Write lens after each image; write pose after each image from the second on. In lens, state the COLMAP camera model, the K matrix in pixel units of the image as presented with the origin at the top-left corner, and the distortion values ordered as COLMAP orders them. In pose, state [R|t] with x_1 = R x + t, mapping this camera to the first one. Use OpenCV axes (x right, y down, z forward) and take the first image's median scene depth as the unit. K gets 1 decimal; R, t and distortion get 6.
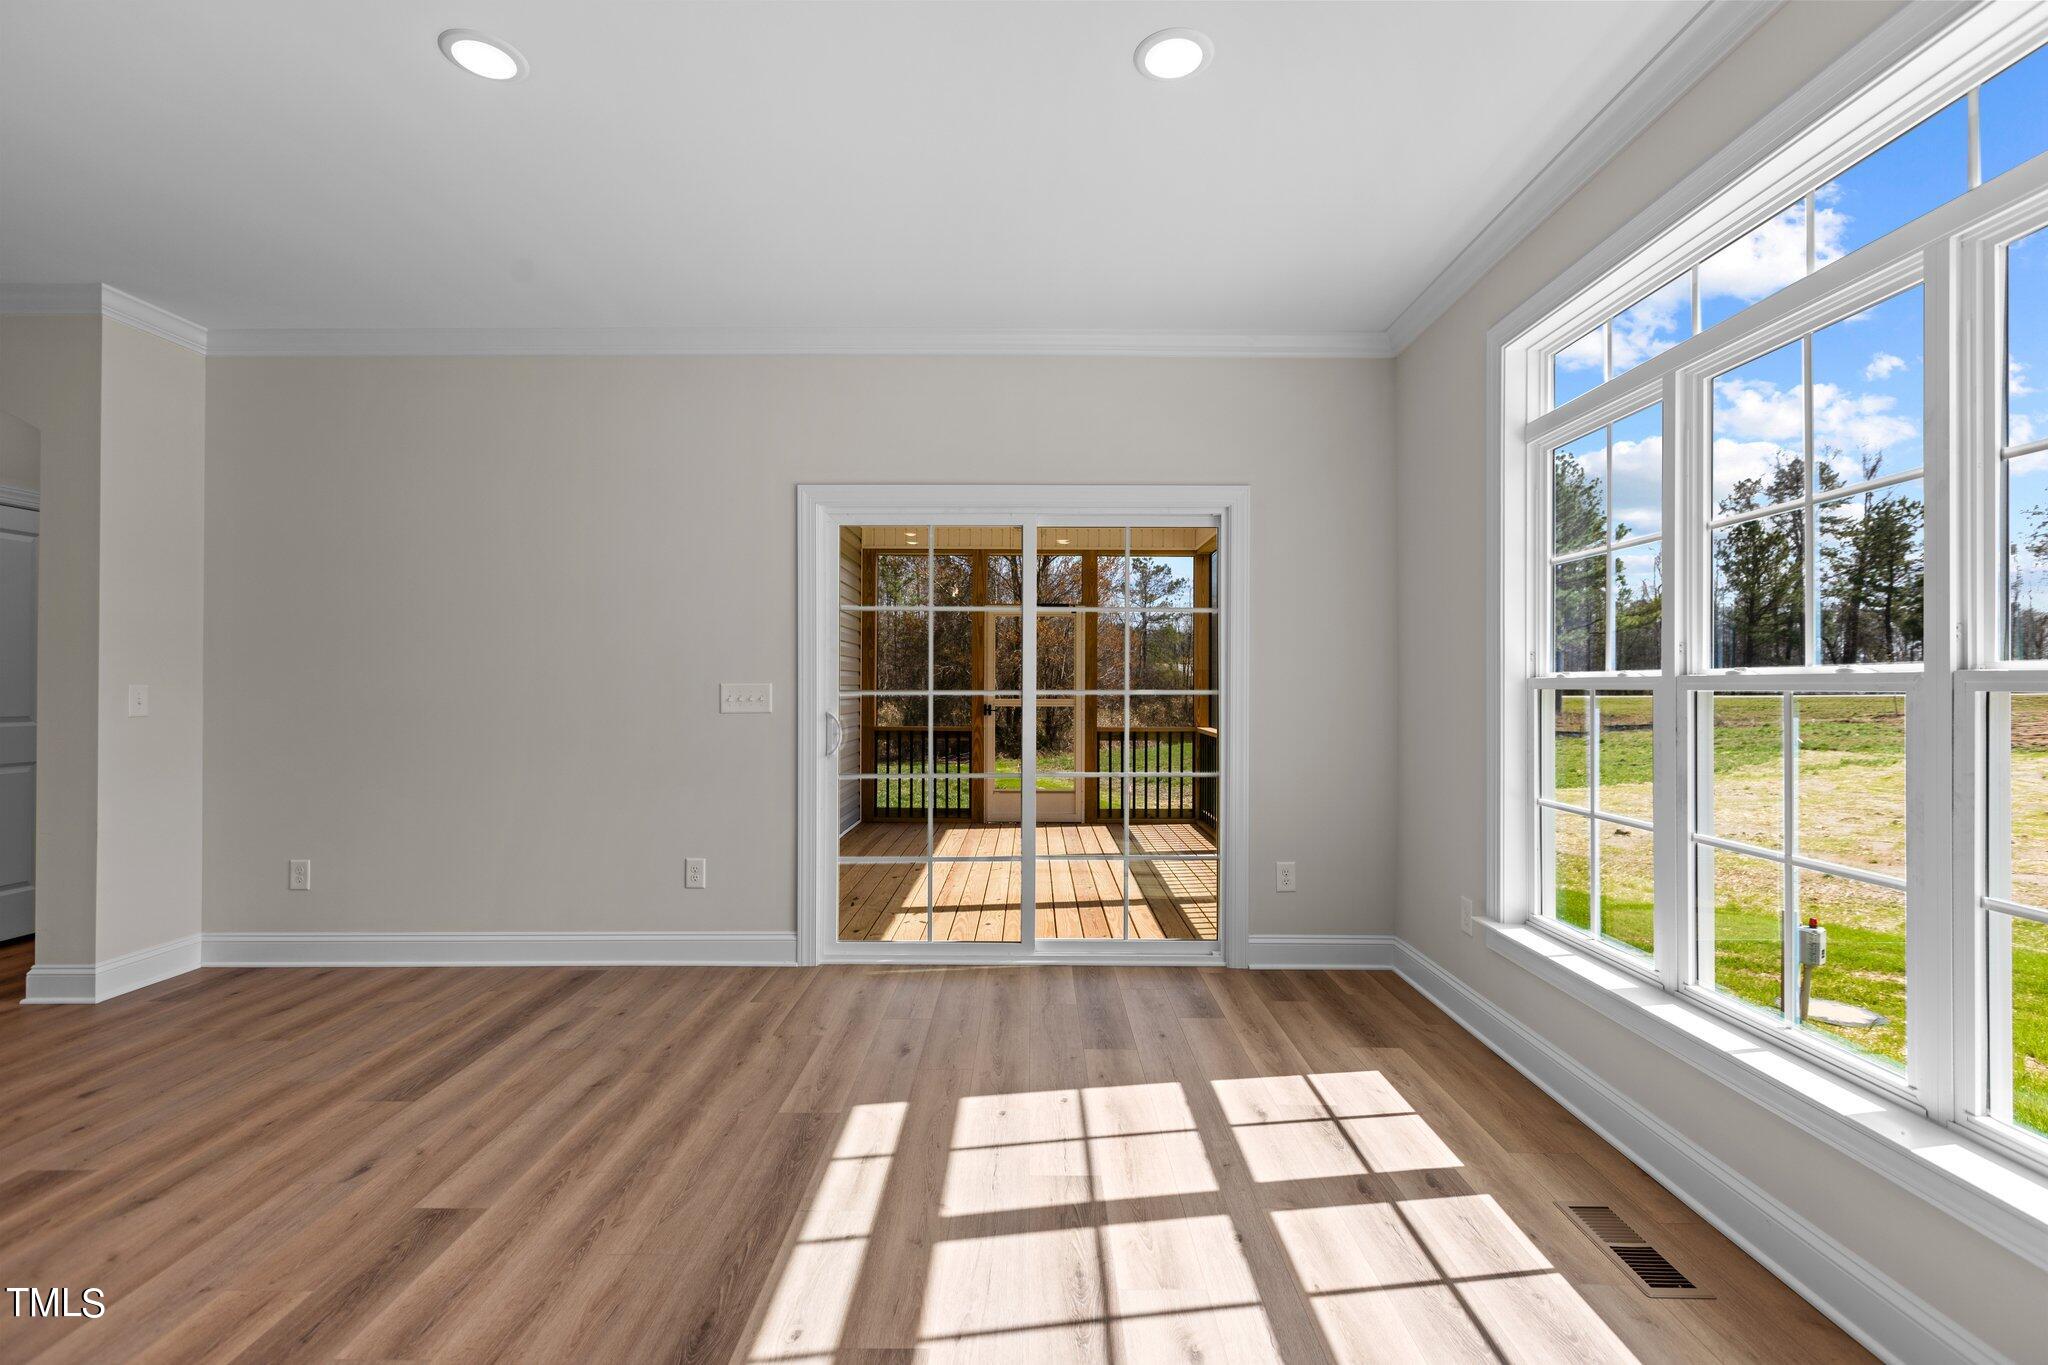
lens RADIAL K [[910.2, 0, 1028.9], [0, 910.2, 680.7], [0, 0, 1]] dist [0.003020, -0.000455]
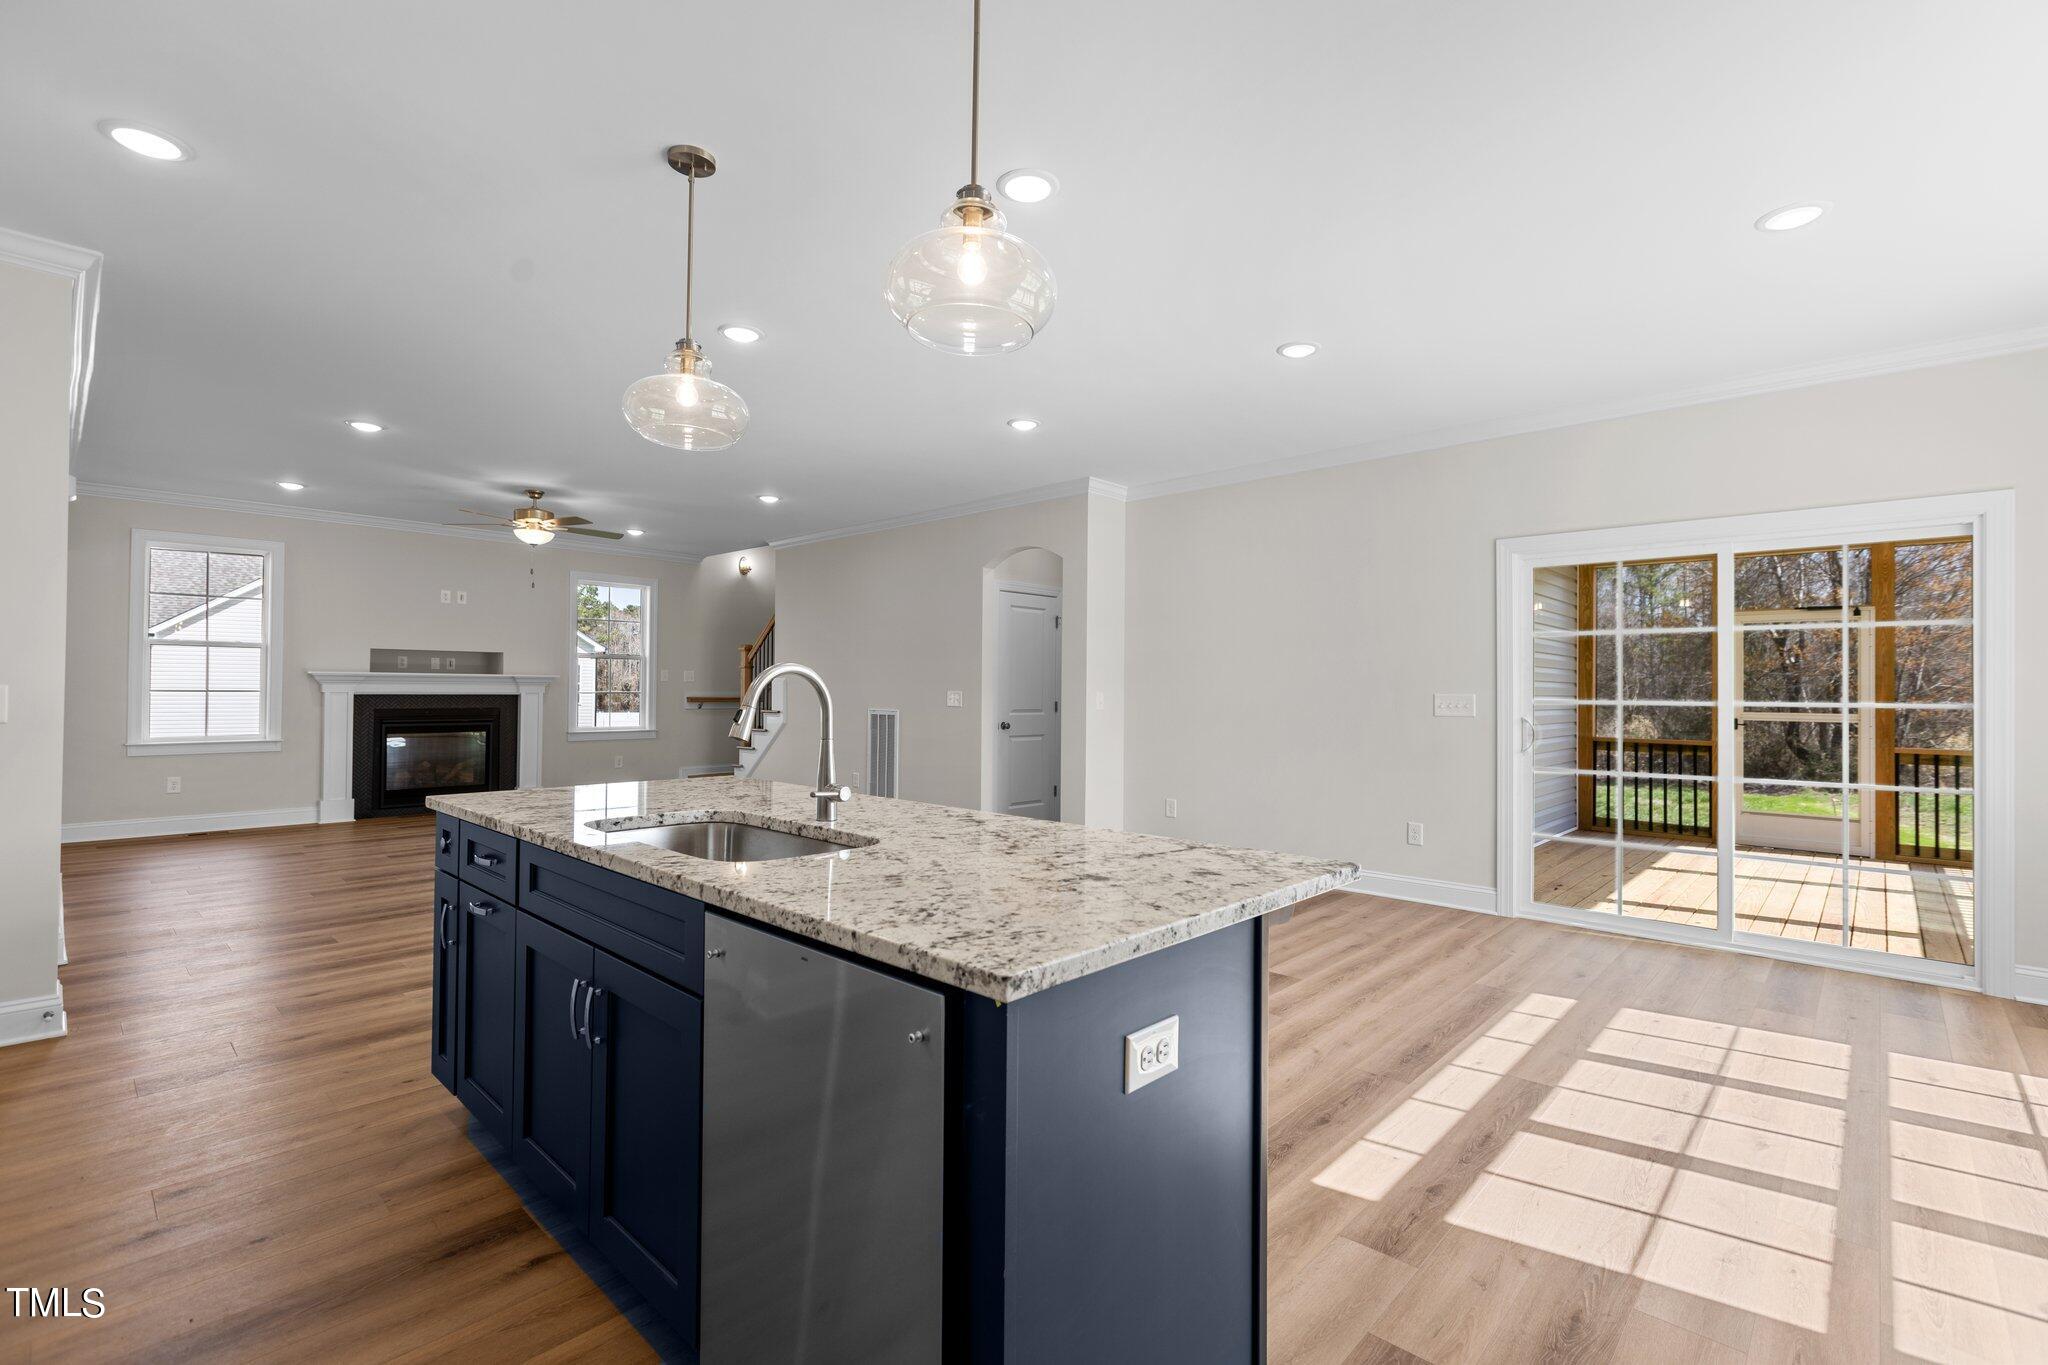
lens RADIAL K [[910.2, 0, 1025.5], [0, 910.2, 681.3], [0, 0, 1]] dist [0.003020, -0.000455]
pose [[0.732135, -0.002796, -0.681154, 0.151176], [-0.002438, 0.999974, -0.006725, -0.006000], [0.681155, 0.006584, 0.732109, -0.441731]]
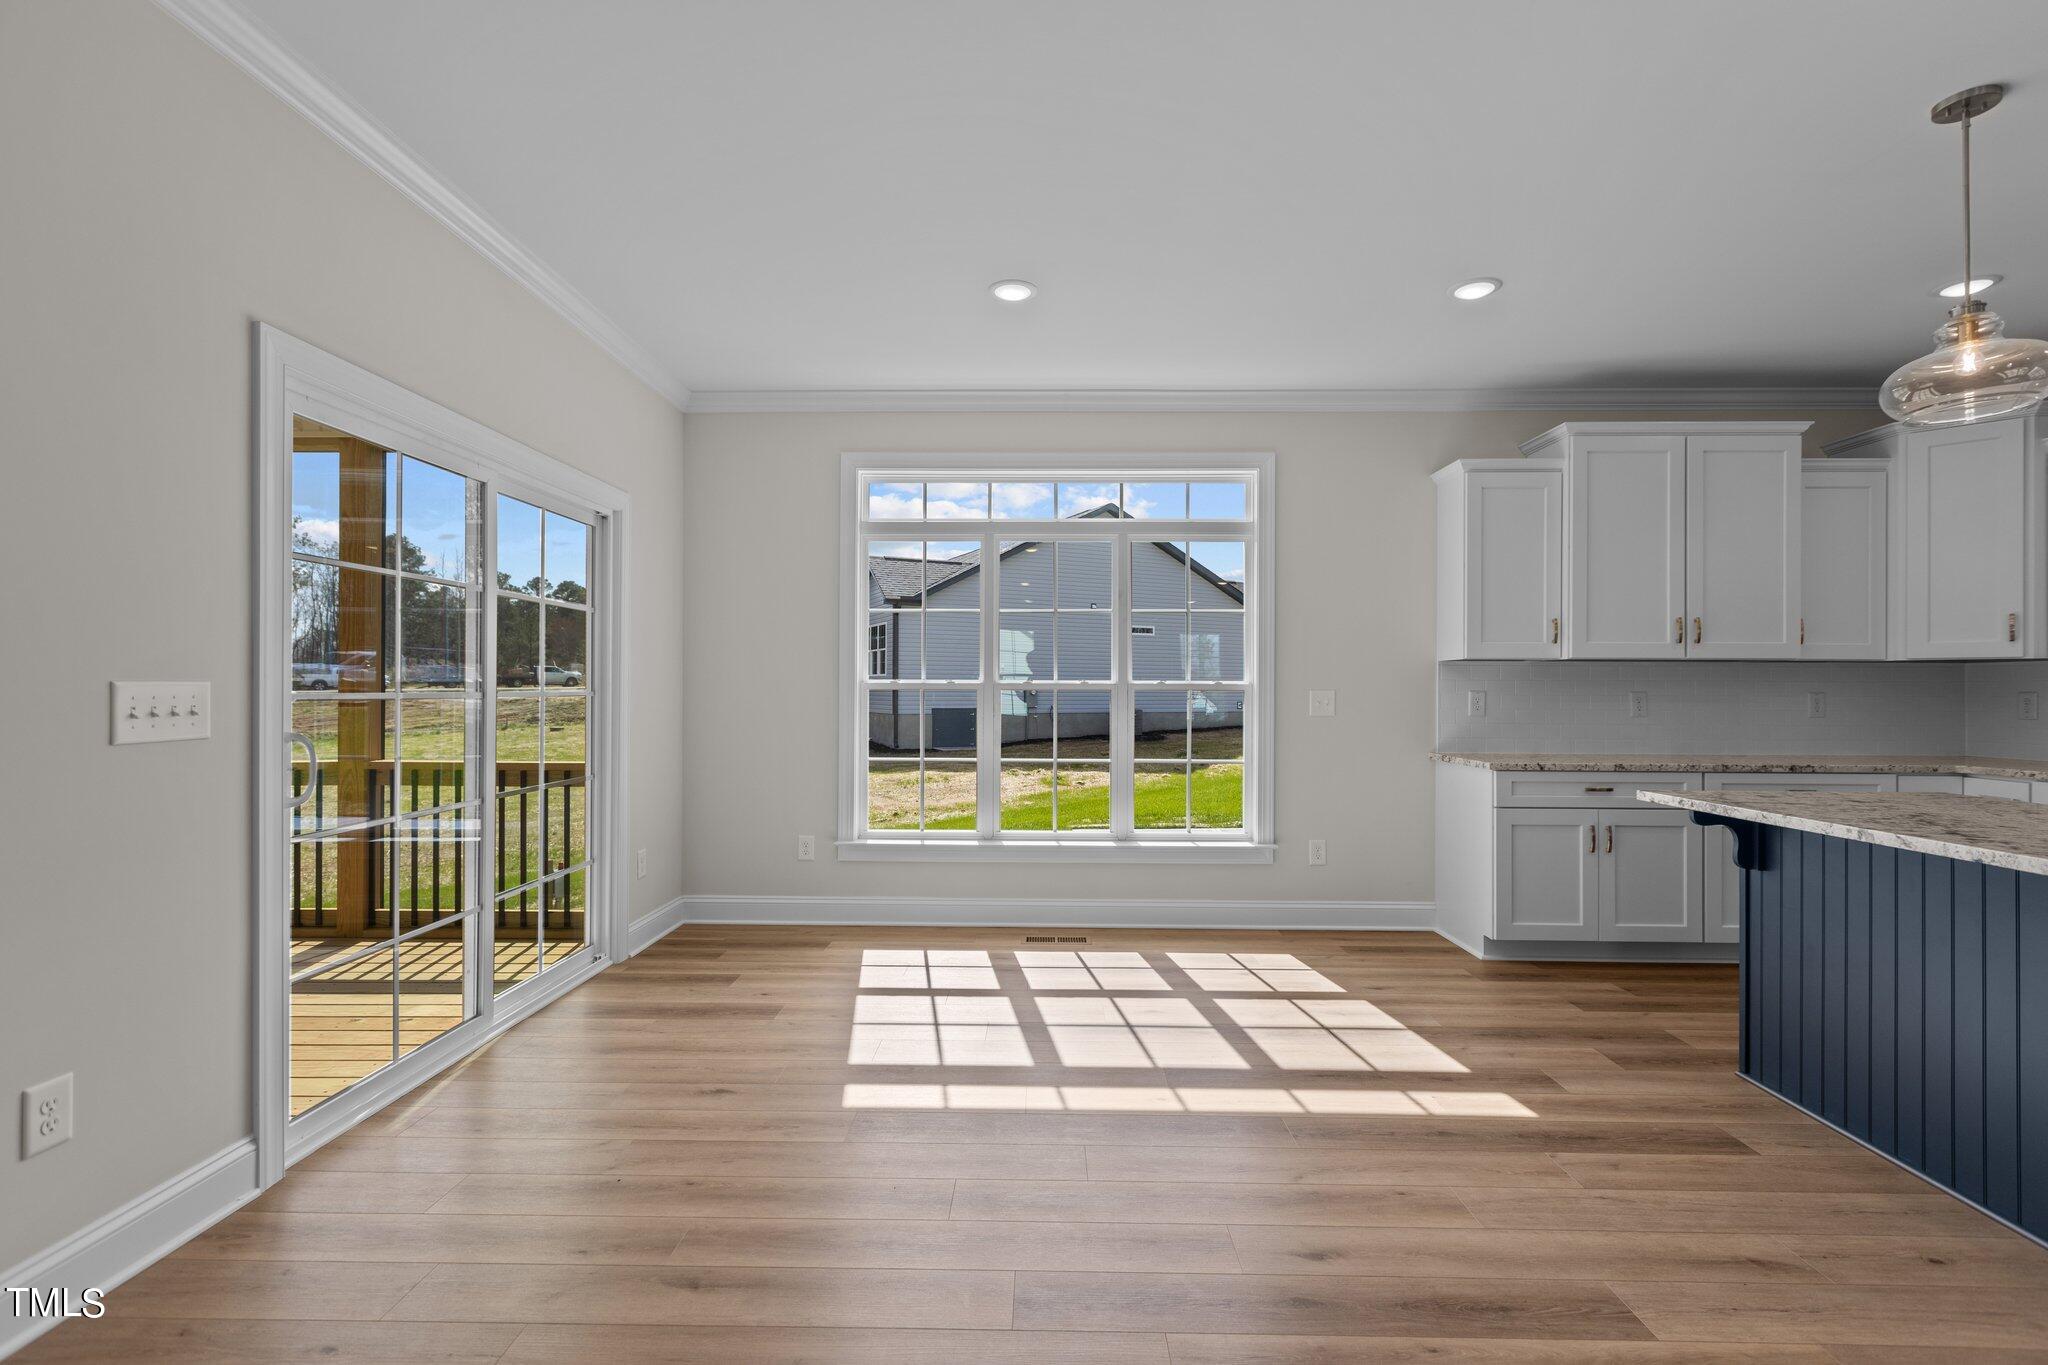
lens RADIAL K [[910.2, 0, 1025.5], [0, 910.2, 682.1], [0, 0, 1]] dist [0.003020, -0.000455]
pose [[0.015617, 0.007992, 0.999846, -0.898791], [-0.009211, 0.999927, -0.007849, 0.002972], [-0.999836, -0.009087, 0.015689, 0.590291]]
